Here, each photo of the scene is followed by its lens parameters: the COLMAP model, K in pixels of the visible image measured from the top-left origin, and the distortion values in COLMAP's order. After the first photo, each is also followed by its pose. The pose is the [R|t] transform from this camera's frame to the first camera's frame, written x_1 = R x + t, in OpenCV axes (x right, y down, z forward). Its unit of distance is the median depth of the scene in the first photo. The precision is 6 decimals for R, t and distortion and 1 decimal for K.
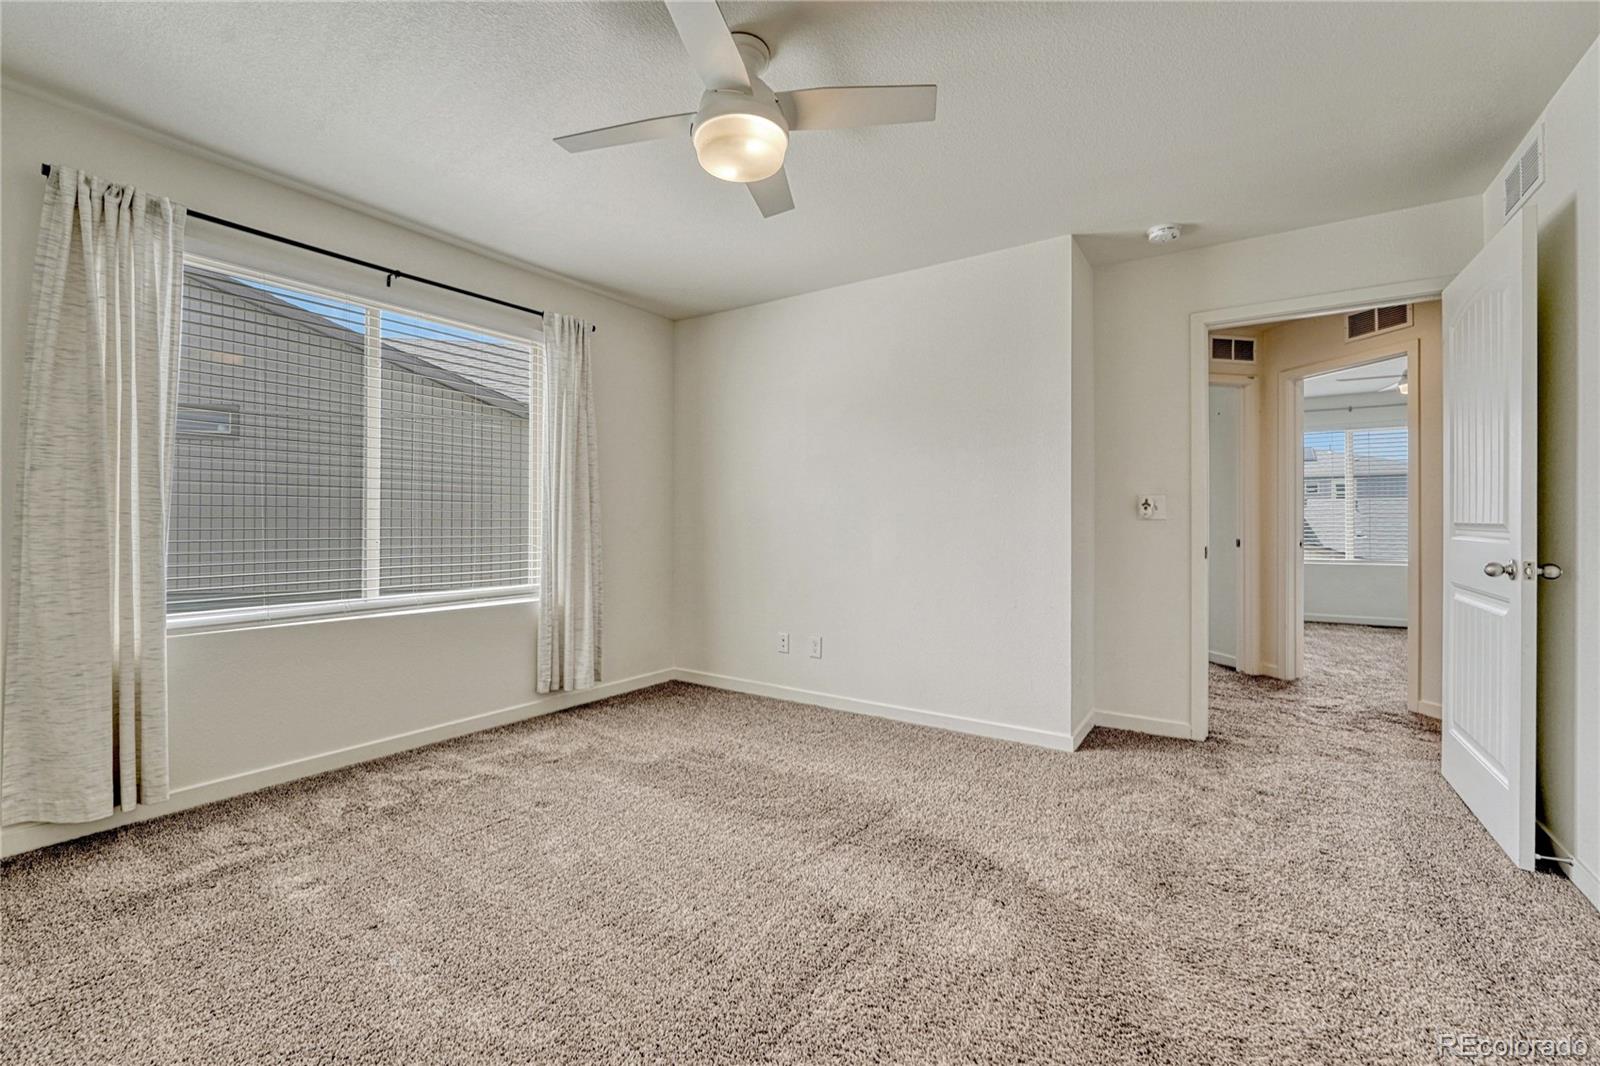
lens RADIAL K [[672.2, 0, 815.4], [0, 672.2, 522.1], [0, 0, 1]] dist [-0.006126, -0.000176]
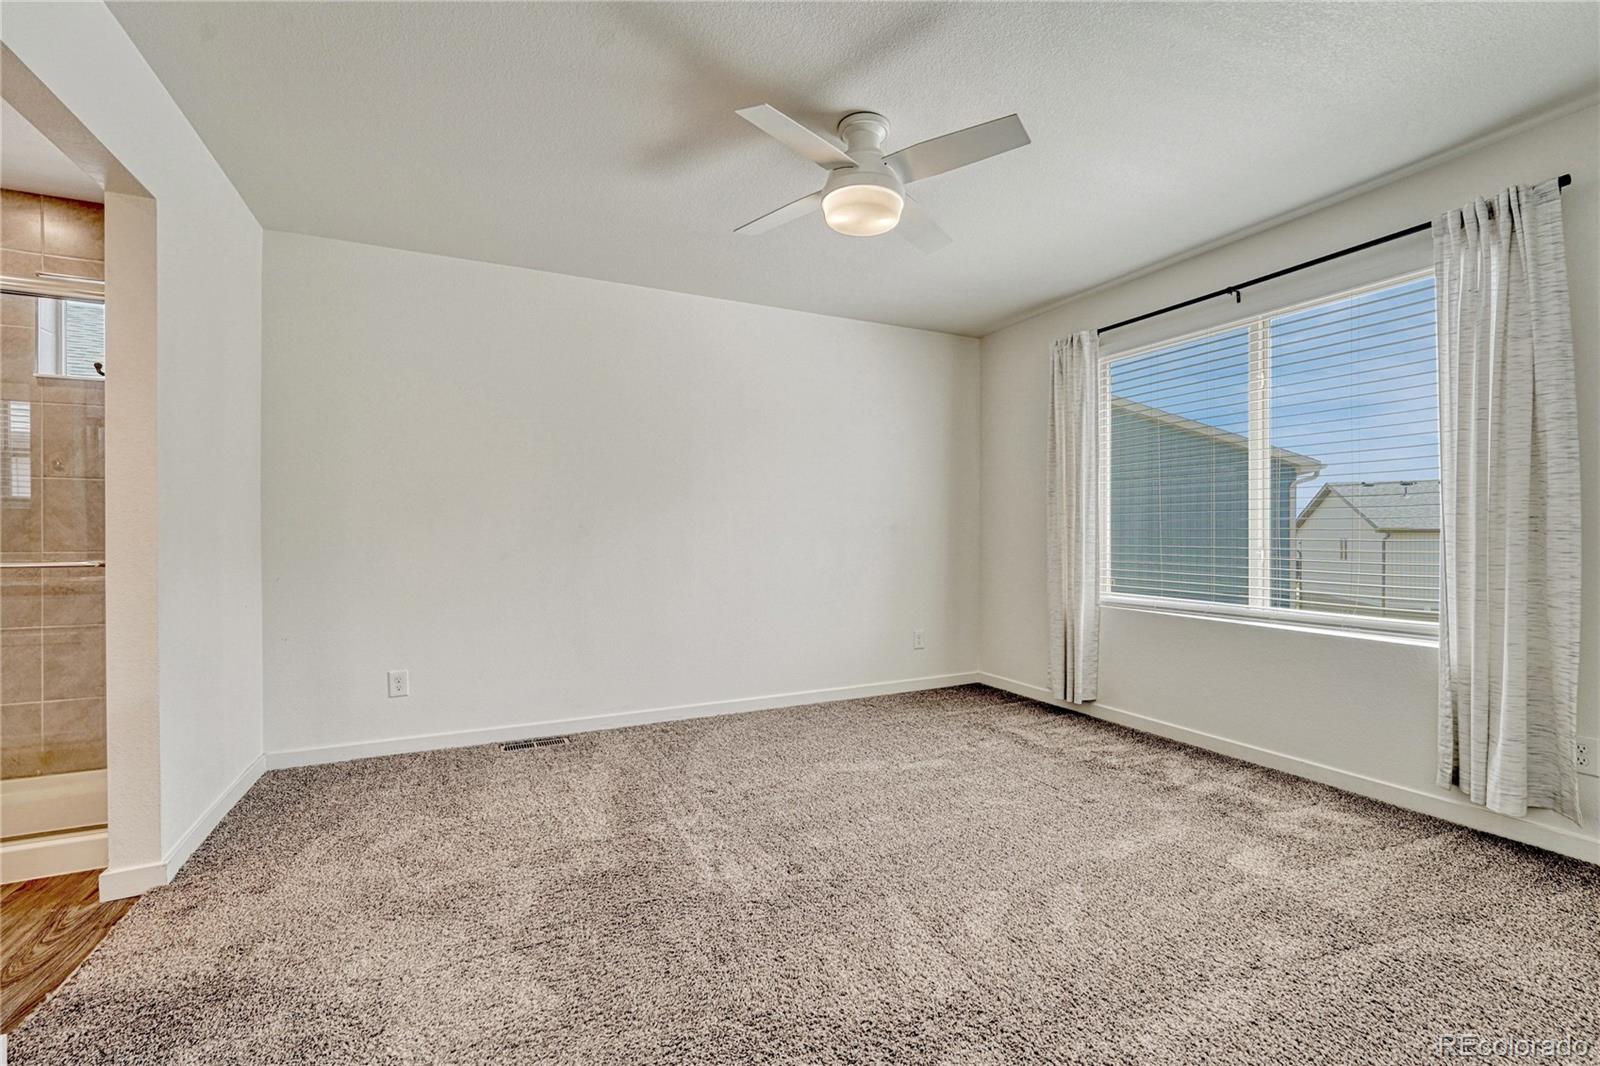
lens RADIAL K [[672.2, 0, 798.1], [0, 672.2, 543.1], [0, 0, 1]] dist [-0.006126, -0.000176]
pose [[-0.511123, 0.012360, -0.859419, 0.615135], [0.000938, 0.999904, 0.013822, 0.001344], [0.859507, 0.006259, -0.511086, 0.981545]]
